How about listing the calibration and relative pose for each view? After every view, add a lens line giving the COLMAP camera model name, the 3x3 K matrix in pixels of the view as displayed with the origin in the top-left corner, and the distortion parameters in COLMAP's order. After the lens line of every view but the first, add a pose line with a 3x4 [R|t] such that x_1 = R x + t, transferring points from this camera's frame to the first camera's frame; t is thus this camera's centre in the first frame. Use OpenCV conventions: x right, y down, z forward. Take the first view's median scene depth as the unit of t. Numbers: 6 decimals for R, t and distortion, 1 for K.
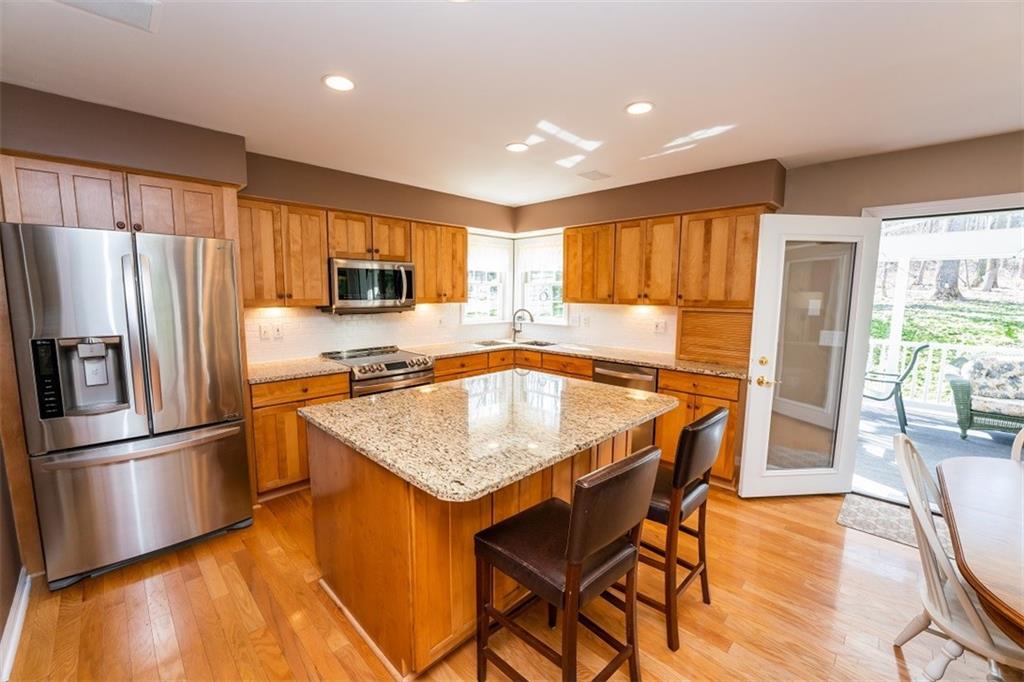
lens RADIAL K [[412.4, 0, 513.9], [0, 412.4, 343.0], [0, 0, 1]] dist [0.041979, -0.001061]
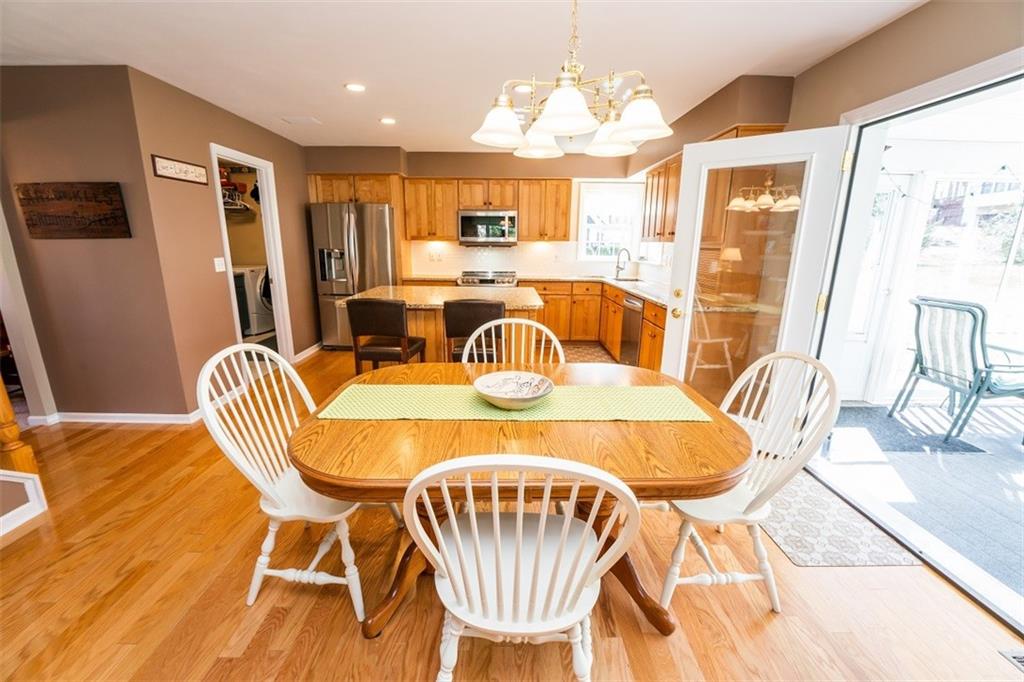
lens RADIAL K [[412.4, 0, 512.0], [0, 412.4, 338.0], [0, 0, 1]] dist [0.041979, -0.001061]
pose [[0.712650, 0.163735, -0.682144, 0.833313], [-0.092130, 0.985803, 0.140372, 0.037351], [0.695443, -0.037190, 0.717618, -0.023329]]
